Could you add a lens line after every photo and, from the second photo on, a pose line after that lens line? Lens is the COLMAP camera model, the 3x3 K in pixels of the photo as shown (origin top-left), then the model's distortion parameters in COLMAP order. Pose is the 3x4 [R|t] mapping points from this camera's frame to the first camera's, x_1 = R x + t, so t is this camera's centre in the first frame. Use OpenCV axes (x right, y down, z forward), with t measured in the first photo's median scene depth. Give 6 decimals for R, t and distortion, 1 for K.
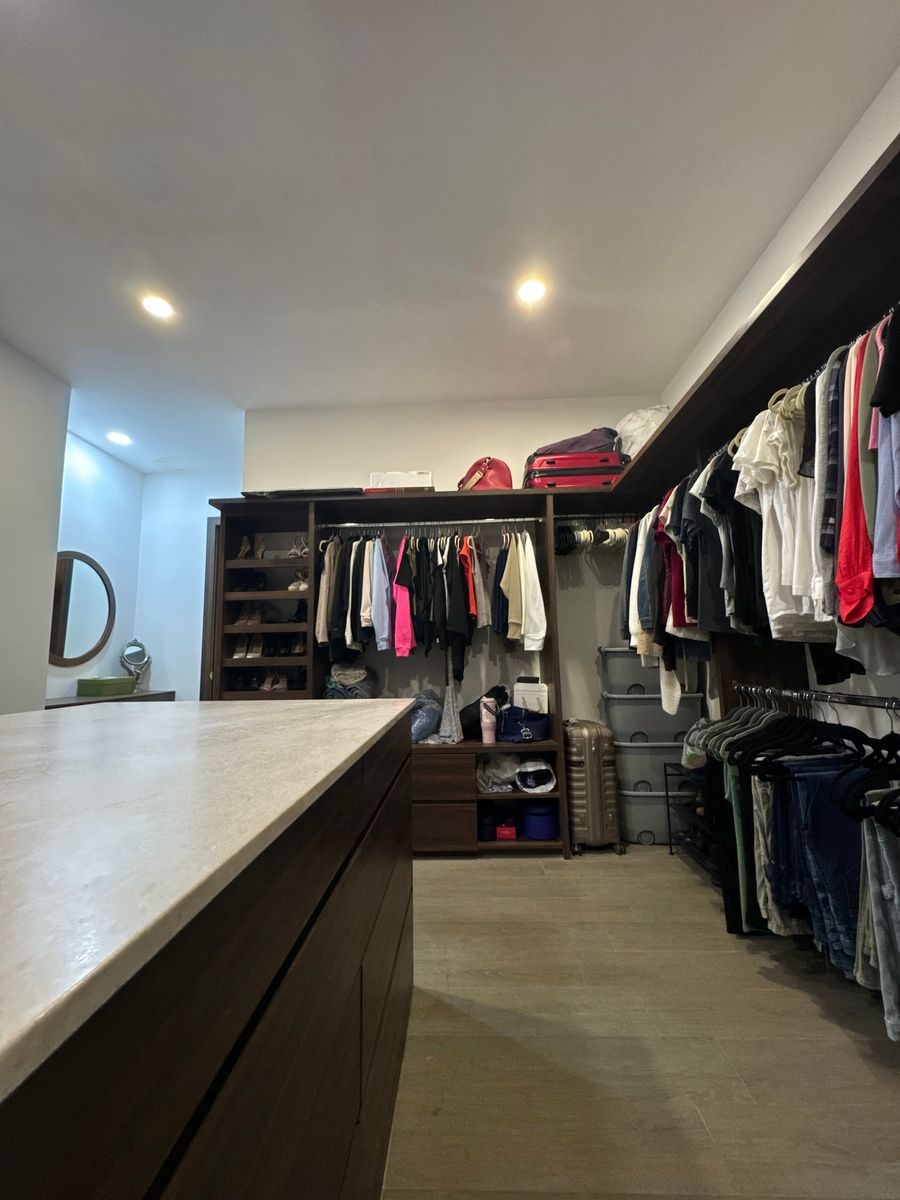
lens RADIAL K [[481.0, 0, 450.3], [0, 481.0, 600.5], [0, 0, 1]] dist [-0.005263, -0.000463]
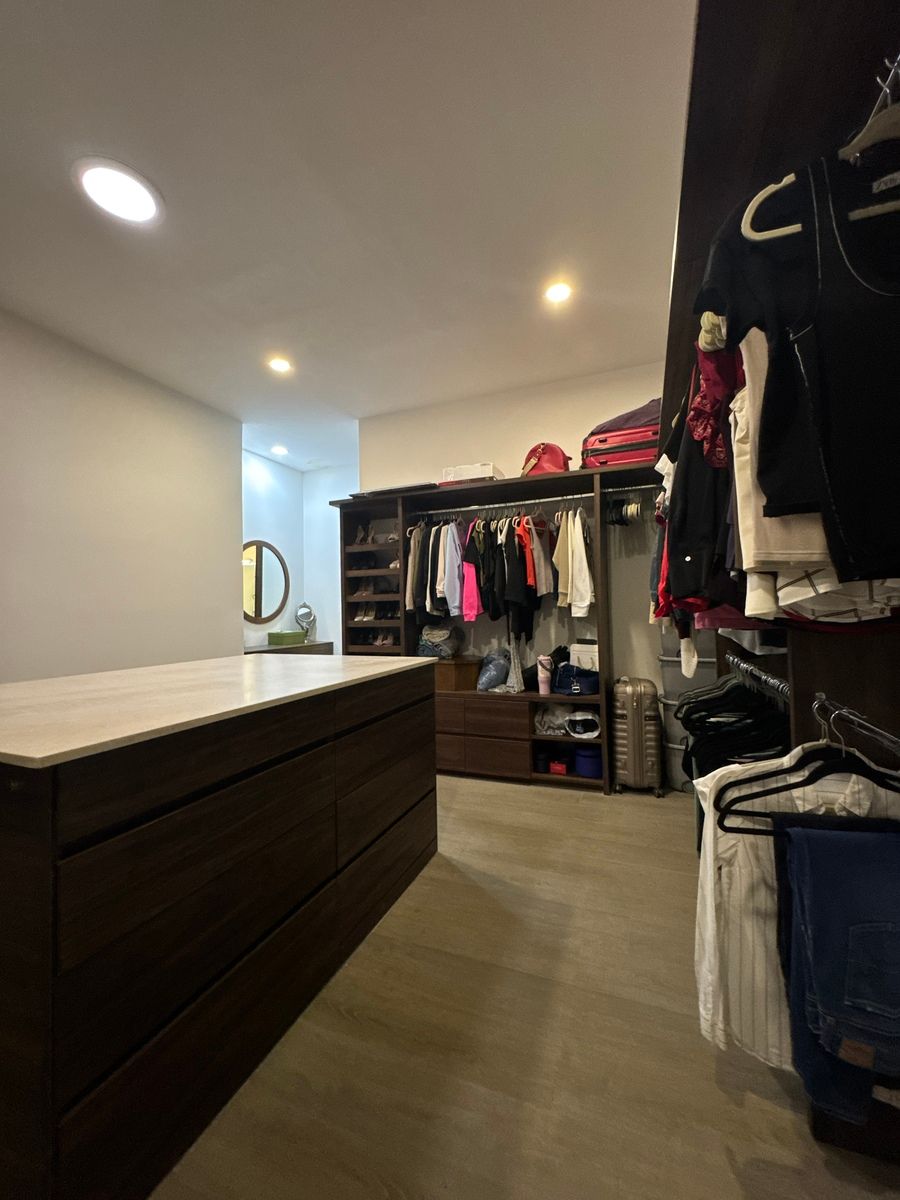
lens RADIAL K [[481.0, 0, 451.5], [0, 481.0, 599.0], [0, 0, 1]] dist [-0.005263, -0.000463]
pose [[0.942498, -0.008403, -0.334105, 0.257239], [0.041204, 0.994979, 0.091212, -0.051313], [0.331661, -0.099734, 0.938112, -0.155820]]
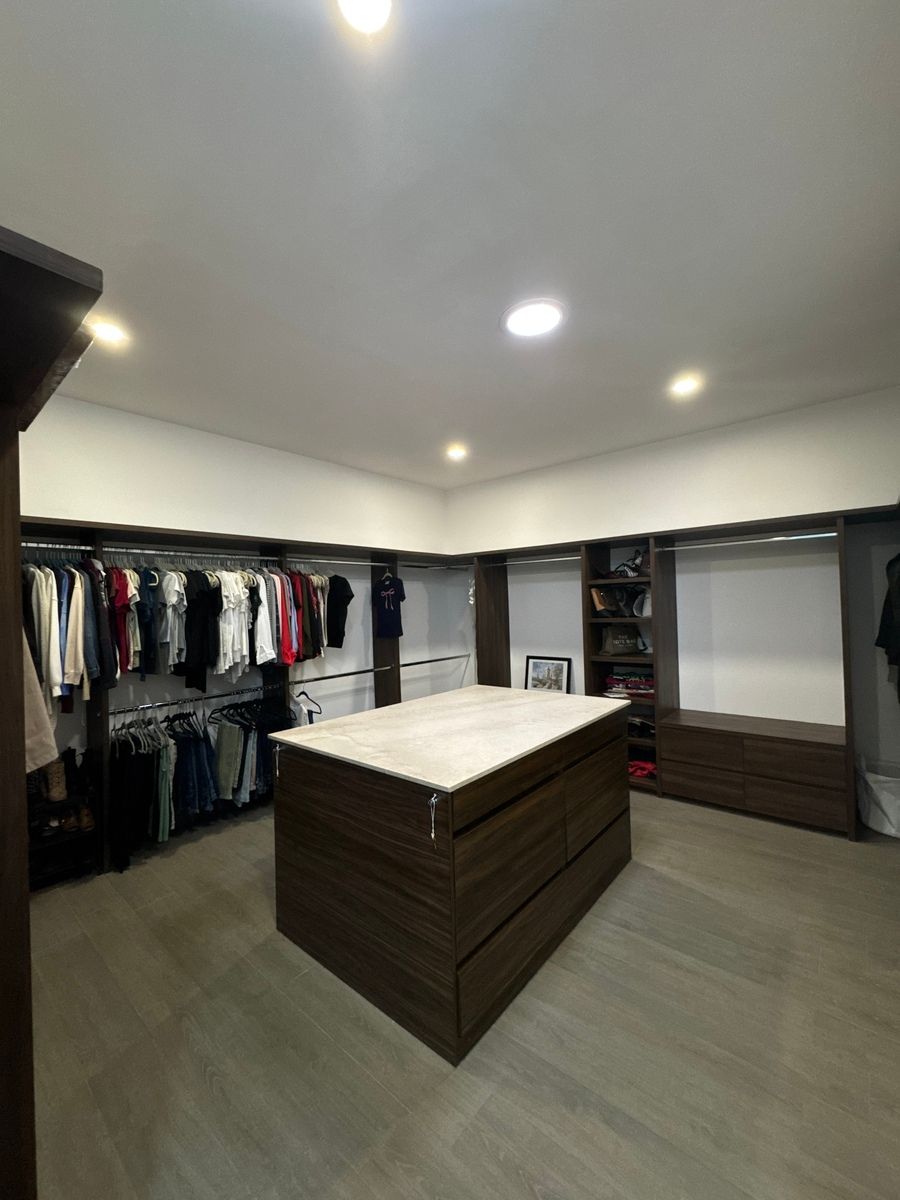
lens RADIAL K [[481.0, 0, 449.6], [0, 481.0, 601.4], [0, 0, 1]] dist [-0.005263, -0.000463]
pose [[-0.784830, 0.038548, 0.618511, -0.806173], [-0.036773, 0.993408, -0.108574, -0.027513], [-0.618619, -0.107956, -0.778239, 1.080530]]
